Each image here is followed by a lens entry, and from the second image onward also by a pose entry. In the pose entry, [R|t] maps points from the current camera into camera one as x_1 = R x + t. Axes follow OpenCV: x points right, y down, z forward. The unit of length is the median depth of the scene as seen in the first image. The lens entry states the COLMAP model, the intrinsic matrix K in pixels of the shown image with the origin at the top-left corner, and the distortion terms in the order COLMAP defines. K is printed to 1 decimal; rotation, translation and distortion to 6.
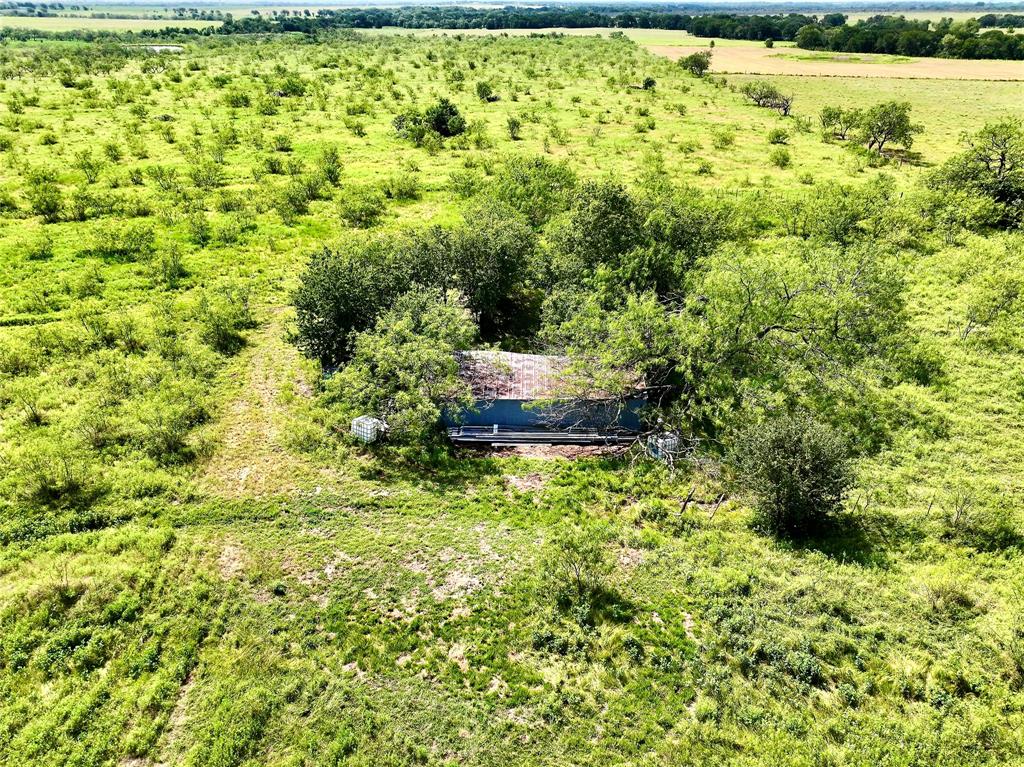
lens RADIAL K [[807.7, 0, 512.0], [0, 807.7, 383.5], [0, 0, 1]] dist [0.001794, 0.011353]
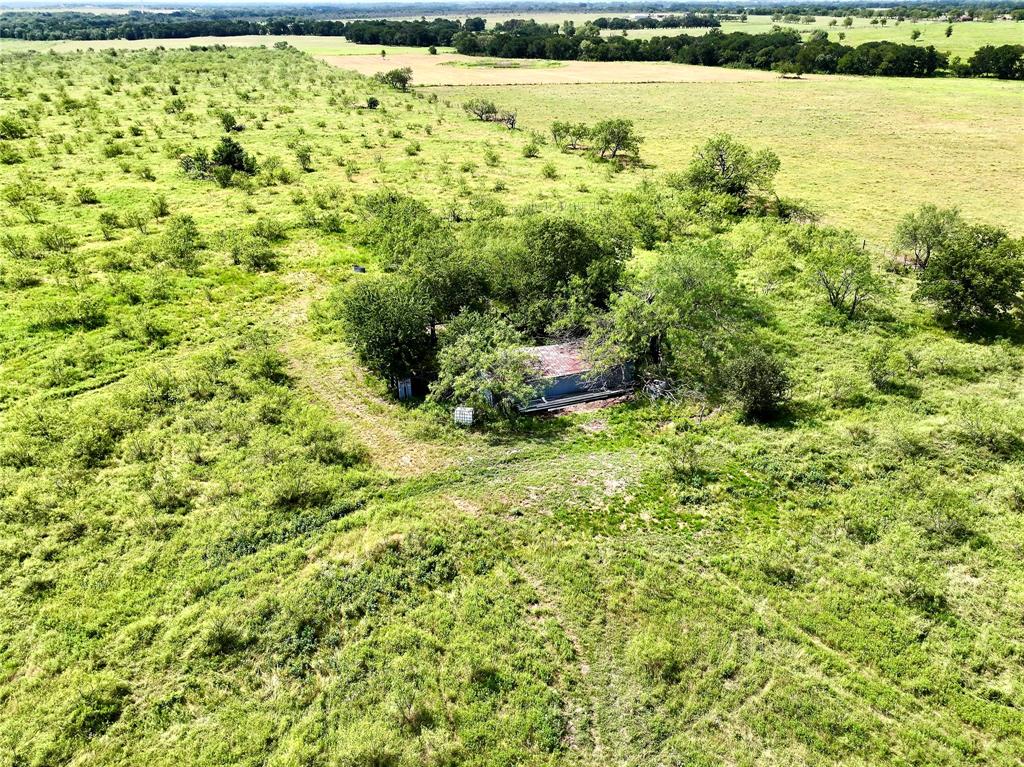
lens RADIAL K [[807.7, 0, 512.0], [0, 807.7, 383.5], [0, 0, 1]] dist [0.001794, 0.011353]
pose [[0.920972, -0.172681, 0.349272, -0.164855], [0.173576, 0.984394, 0.028998, -0.006874], [-0.348829, 0.033919, 0.936572, -0.092183]]
